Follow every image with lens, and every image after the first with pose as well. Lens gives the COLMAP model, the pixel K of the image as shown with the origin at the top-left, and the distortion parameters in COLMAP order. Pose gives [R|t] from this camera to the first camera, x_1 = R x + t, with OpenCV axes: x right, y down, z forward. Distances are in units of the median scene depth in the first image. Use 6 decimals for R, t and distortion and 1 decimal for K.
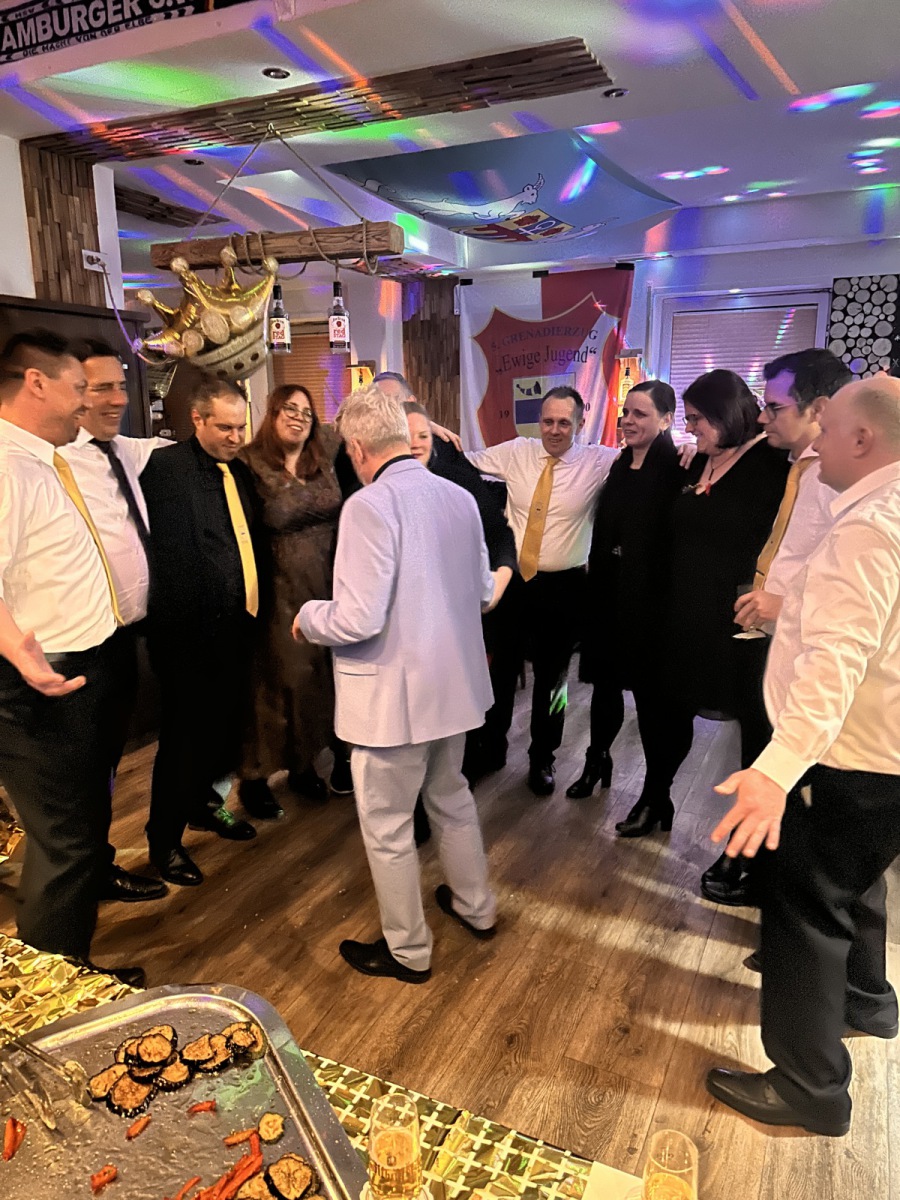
lens RADIAL K [[854.9, 0, 450.0], [0, 854.9, 600.0], [0, 0, 1]] dist [0.004500, -0.010133]
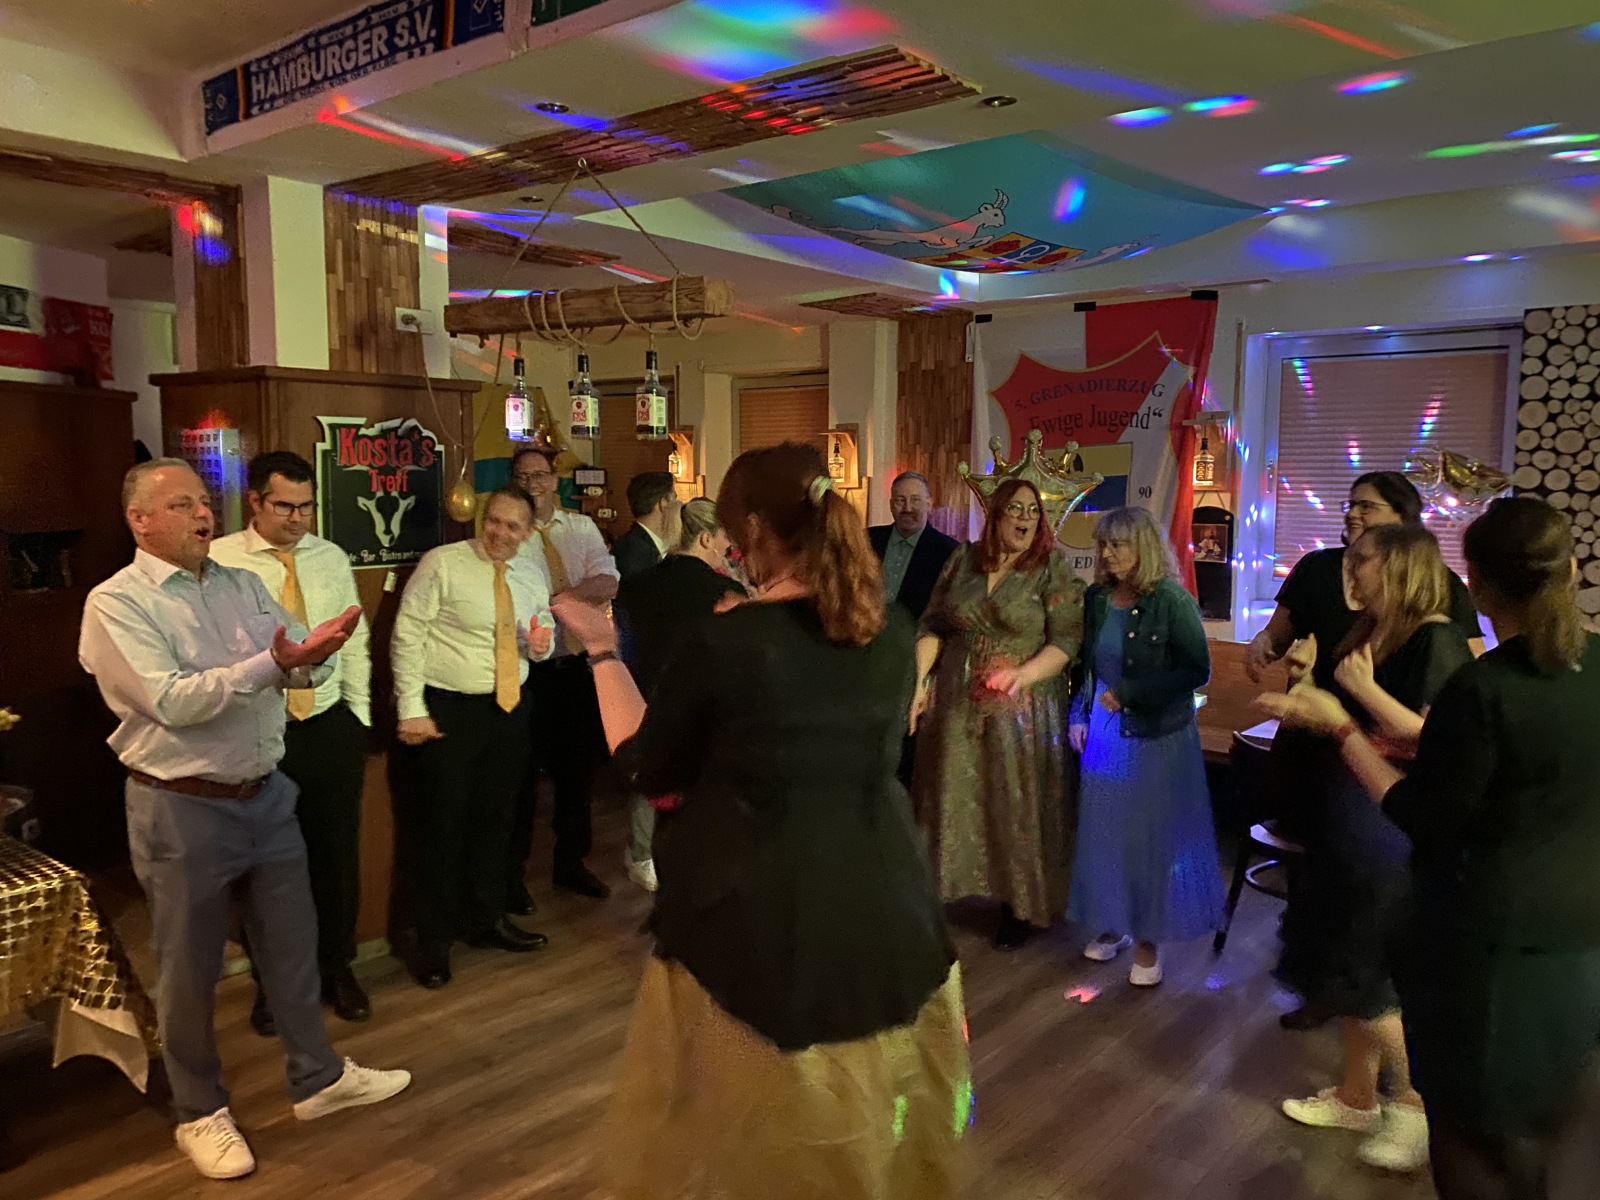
lens RADIAL K [[1217.0, 0, 789.3], [0, 1217.0, 589.3], [0, 0, 1]] dist [0.026818, -0.038912]
pose [[0.968186, 0.039522, -0.247089, 0.181387], [-0.068338, 0.991673, -0.109154, -0.033786], [0.240718, 0.122567, 0.962825, 0.003704]]
